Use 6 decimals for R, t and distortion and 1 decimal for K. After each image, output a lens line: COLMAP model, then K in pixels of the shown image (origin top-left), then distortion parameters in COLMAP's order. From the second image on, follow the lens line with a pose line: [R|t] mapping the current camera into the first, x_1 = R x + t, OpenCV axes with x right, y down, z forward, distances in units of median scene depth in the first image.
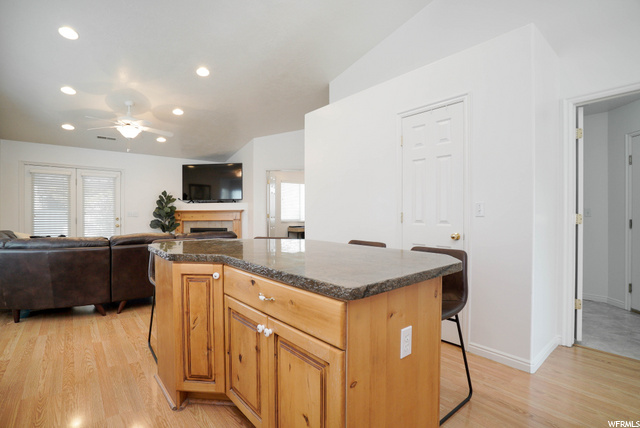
lens RADIAL K [[309.3, 0, 317.4], [0, 309.3, 213.0], [0, 0, 1]] dist [-0.048018, 0.010549]
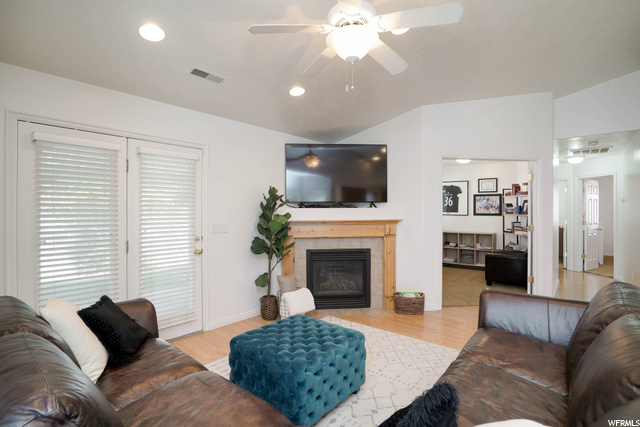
lens RADIAL K [[309.3, 0, 303.7], [0, 309.3, 213.4], [0, 0, 1]] dist [-0.048018, 0.010549]
pose [[0.987431, -0.002914, 0.158022, -0.530443], [0.002327, 0.999990, 0.003896, -0.025007], [-0.158032, -0.003479, 0.987428, 0.420192]]
